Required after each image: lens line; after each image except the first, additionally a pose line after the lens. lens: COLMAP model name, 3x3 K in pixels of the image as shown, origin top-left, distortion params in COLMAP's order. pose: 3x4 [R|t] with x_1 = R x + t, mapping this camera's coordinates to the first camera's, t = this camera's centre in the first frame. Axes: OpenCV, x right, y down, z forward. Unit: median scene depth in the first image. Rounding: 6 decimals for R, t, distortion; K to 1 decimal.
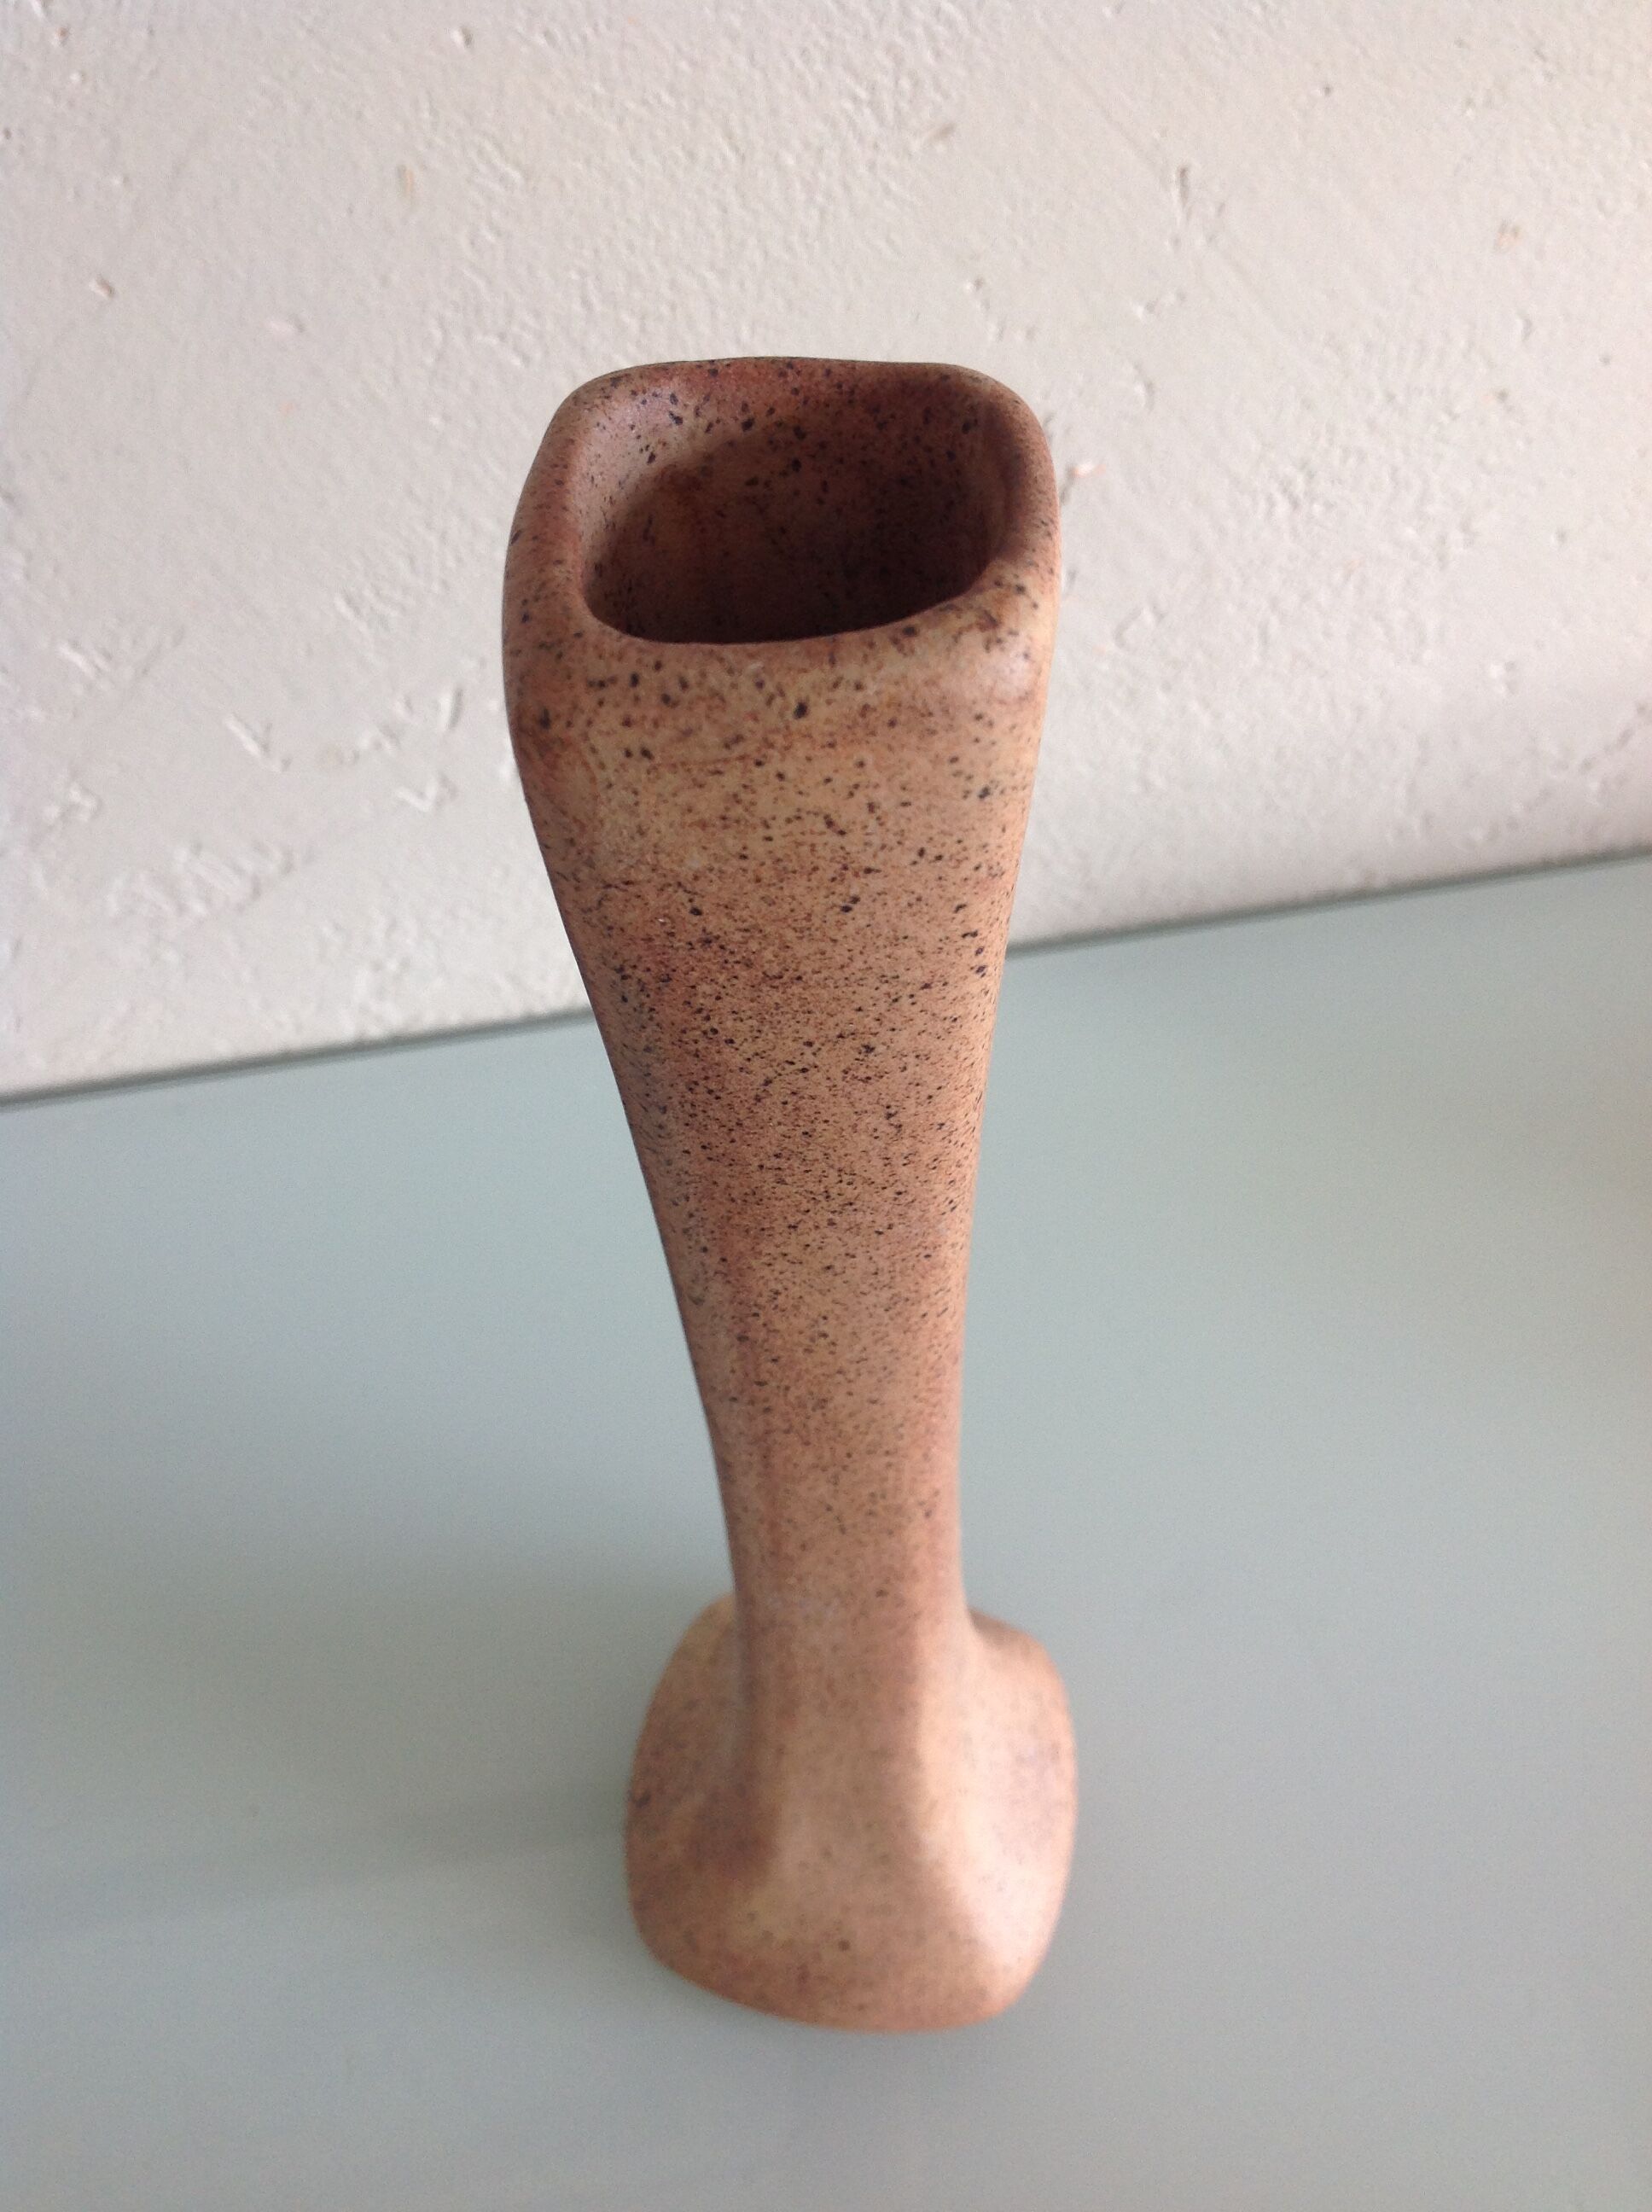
lens RADIAL K [[2178.3, 0, 822.6], [0, 2178.3, 1122.0], [0, 0, 1]] dist [0.085384, -0.244886]
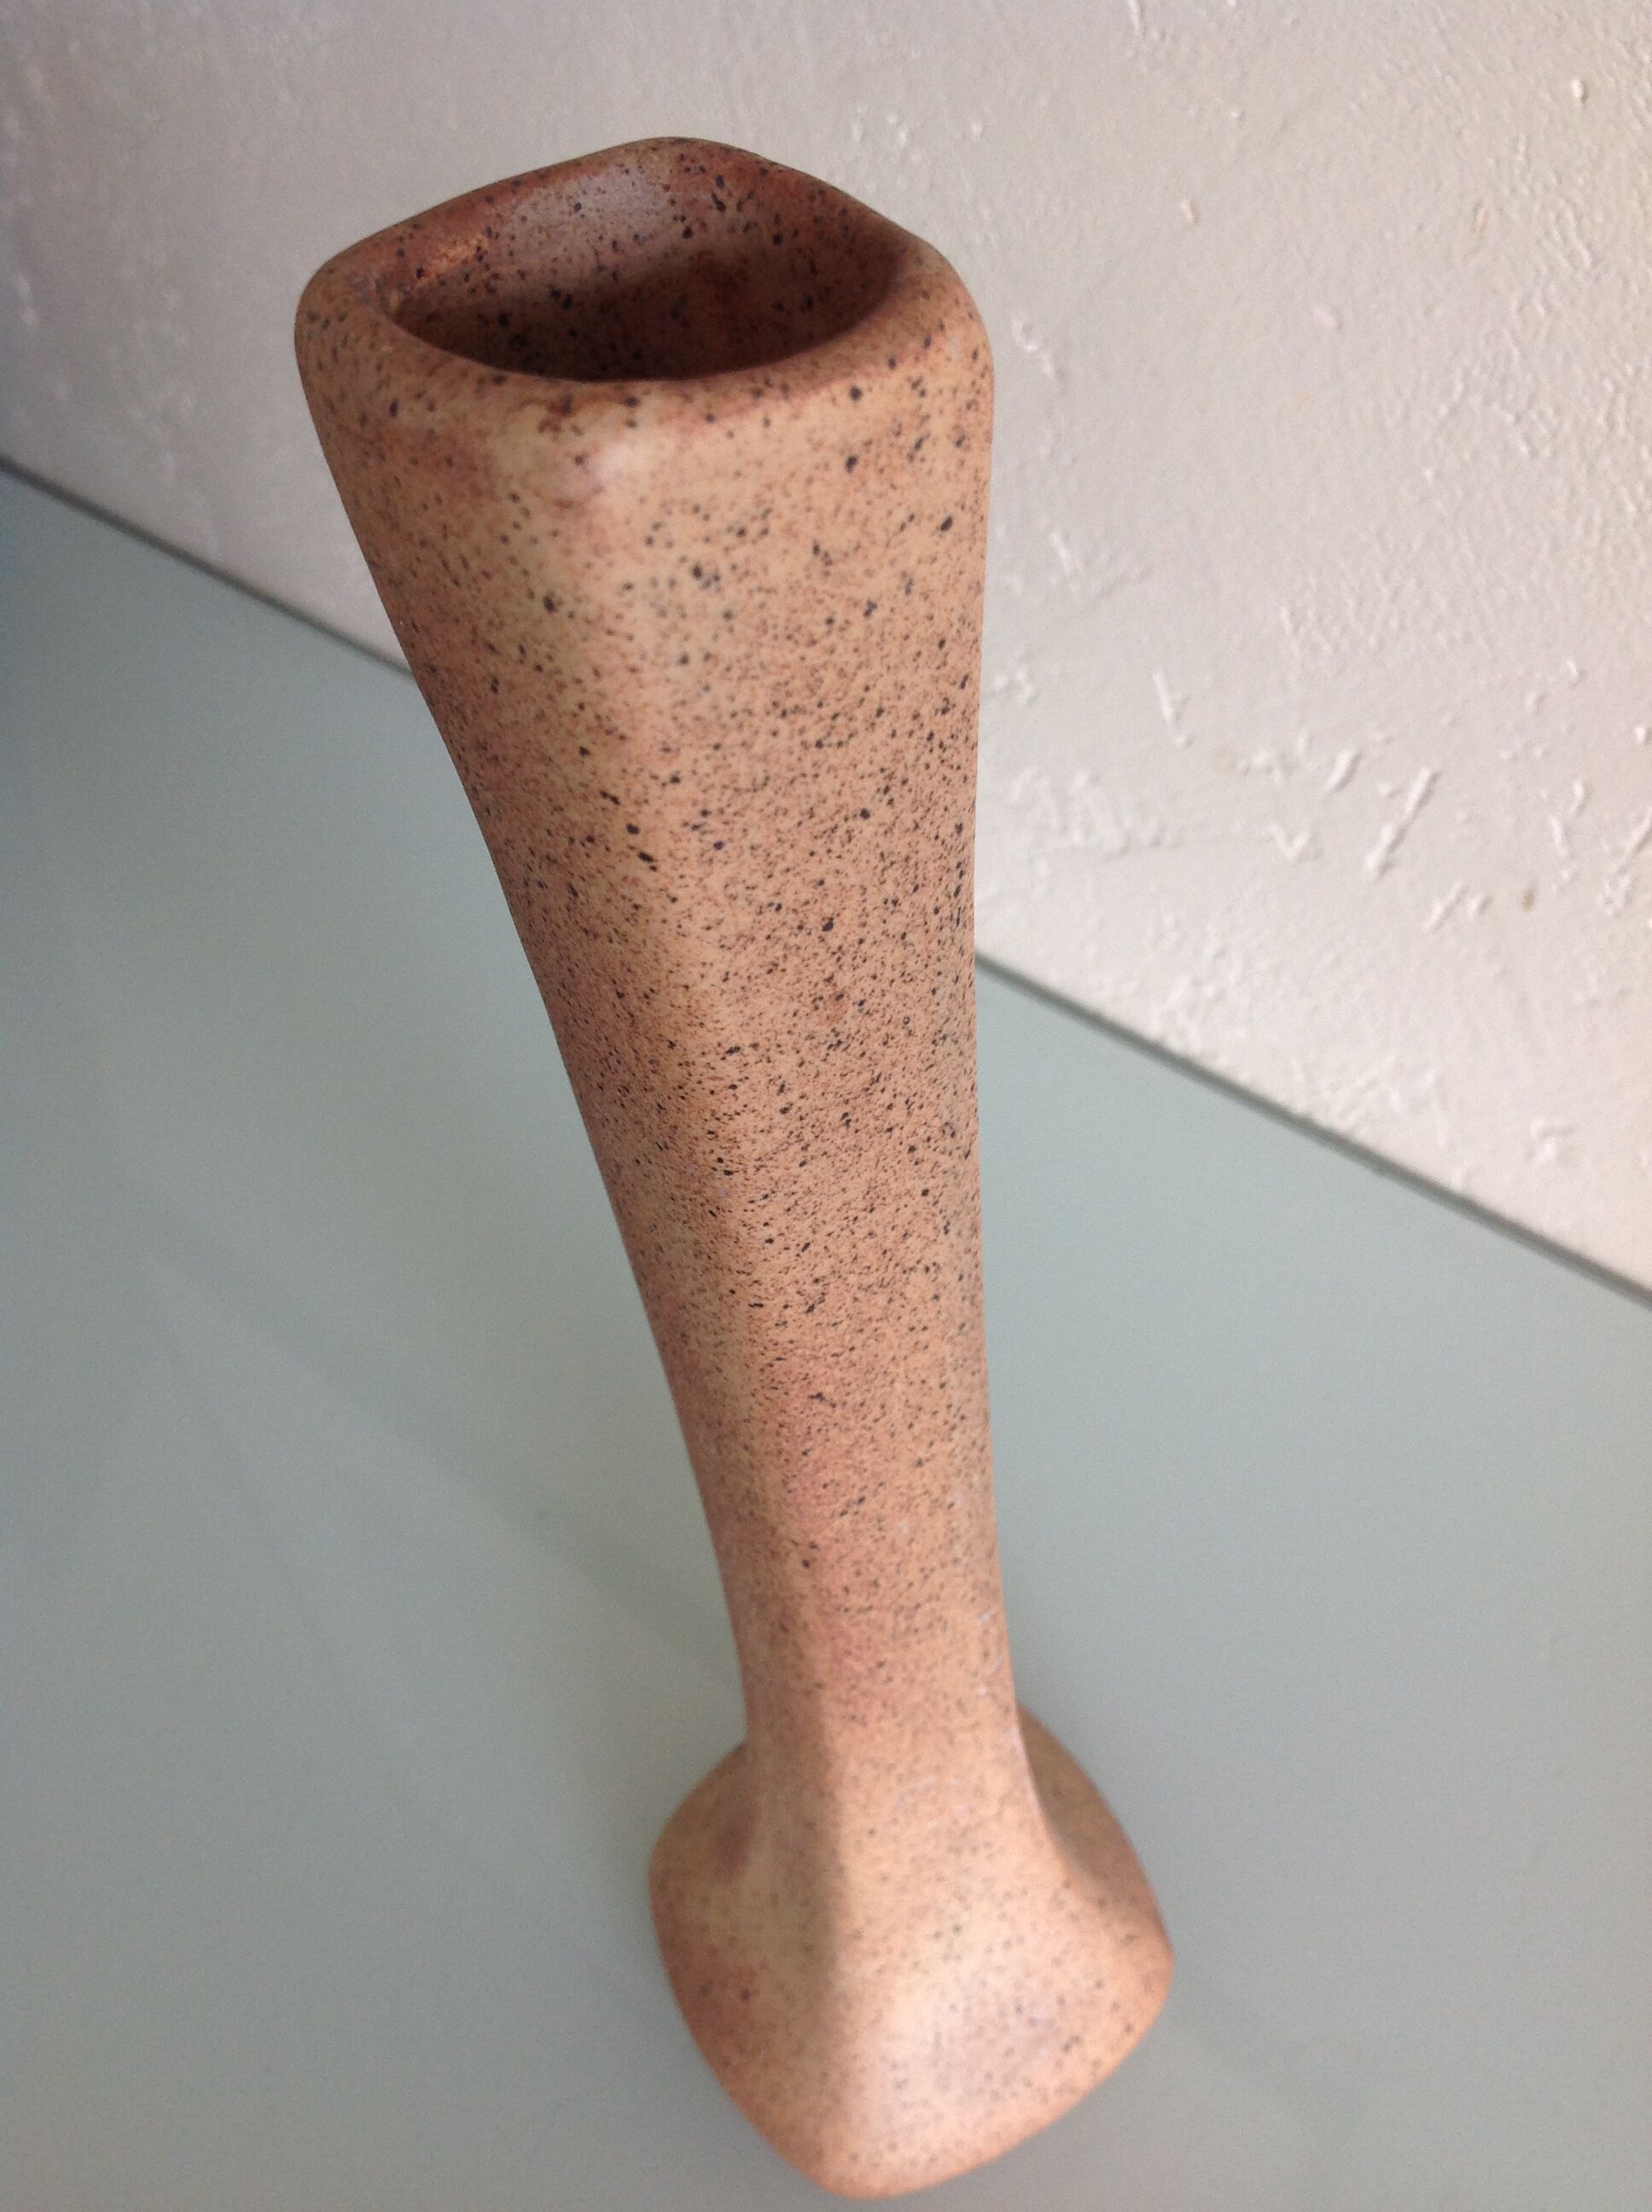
lens RADIAL K [[2180.7, 0, 816.8], [0, 2180.7, 1115.9], [0, 0, 1]] dist [0.085292, -0.254665]
pose [[0.650360, 0.549632, -0.524344, 0.324270], [-0.578223, 0.805850, 0.127528, -0.068979], [0.492636, 0.220248, 0.841903, 0.141064]]
